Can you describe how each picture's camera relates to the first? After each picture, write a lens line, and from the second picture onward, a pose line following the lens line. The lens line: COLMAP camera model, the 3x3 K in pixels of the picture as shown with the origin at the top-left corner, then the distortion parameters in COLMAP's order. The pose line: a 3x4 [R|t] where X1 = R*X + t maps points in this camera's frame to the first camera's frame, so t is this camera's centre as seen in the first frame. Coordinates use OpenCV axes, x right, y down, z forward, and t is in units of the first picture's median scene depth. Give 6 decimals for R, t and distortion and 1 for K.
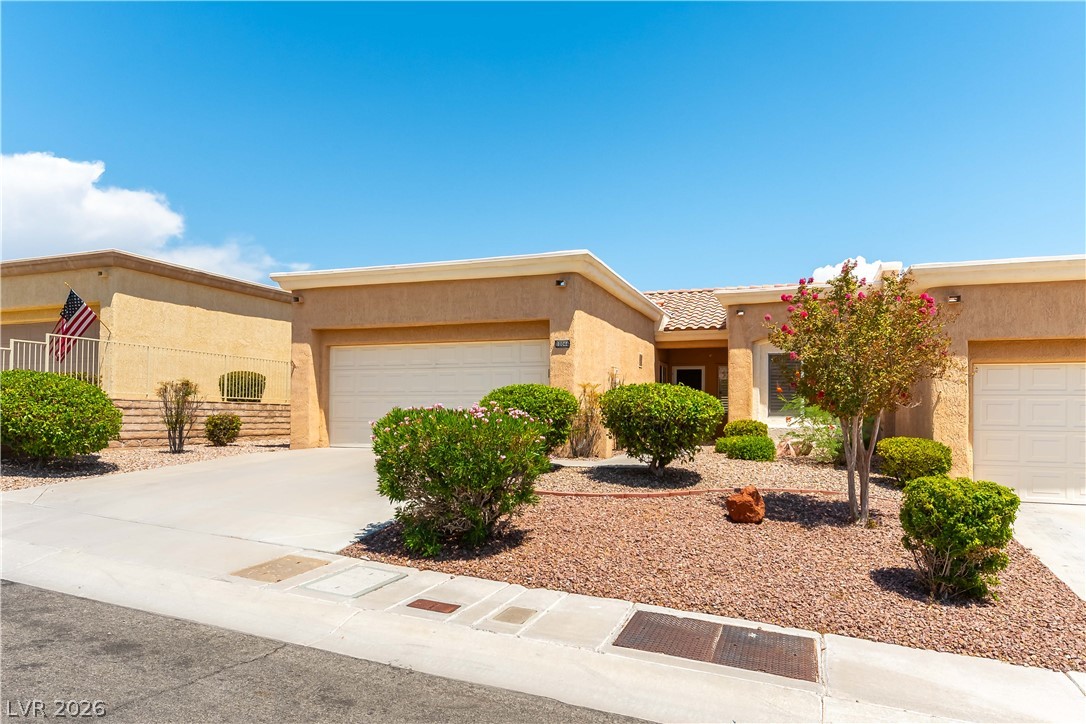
lens RADIAL K [[601.8, 0, 542.2], [0, 601.8, 392.4], [0, 0, 1]] dist [-0.000735, -0.001014]
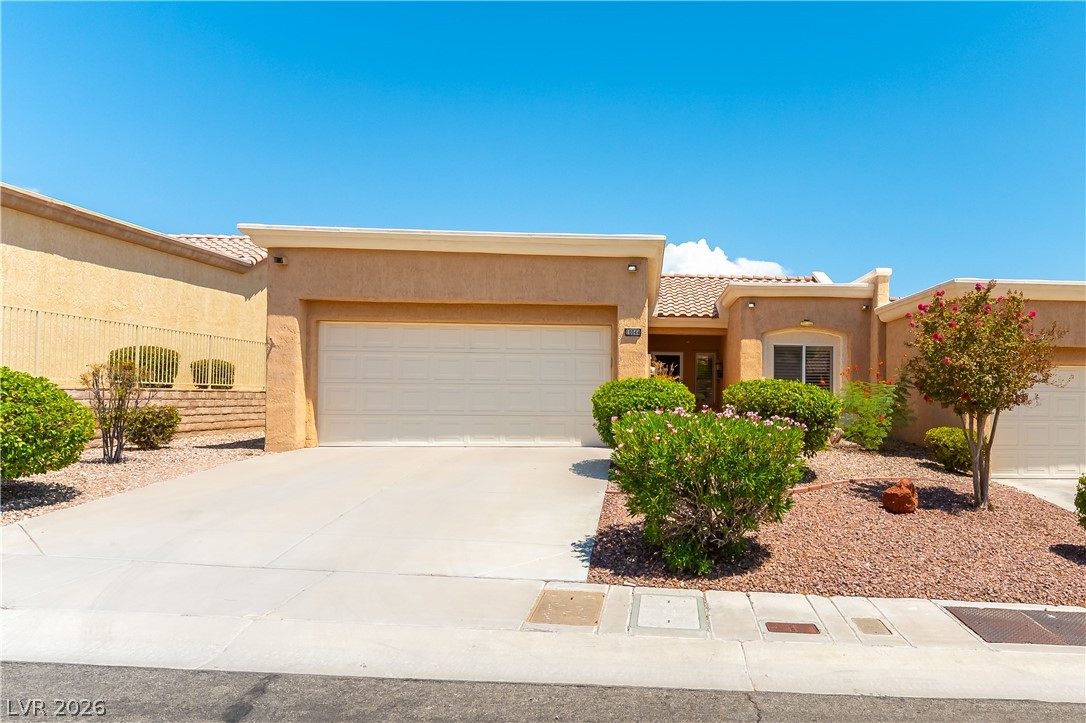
lens RADIAL K [[656.6, 0, 543.0], [0, 656.6, 361.5], [0, 0, 1]] dist [-0.003347, 0.000598]
pose [[0.931582, 0.015226, 0.363212, -0.431815], [-0.014931, 0.999882, -0.003619, -0.026352], [-0.363224, -0.002051, 0.931700, 0.082166]]
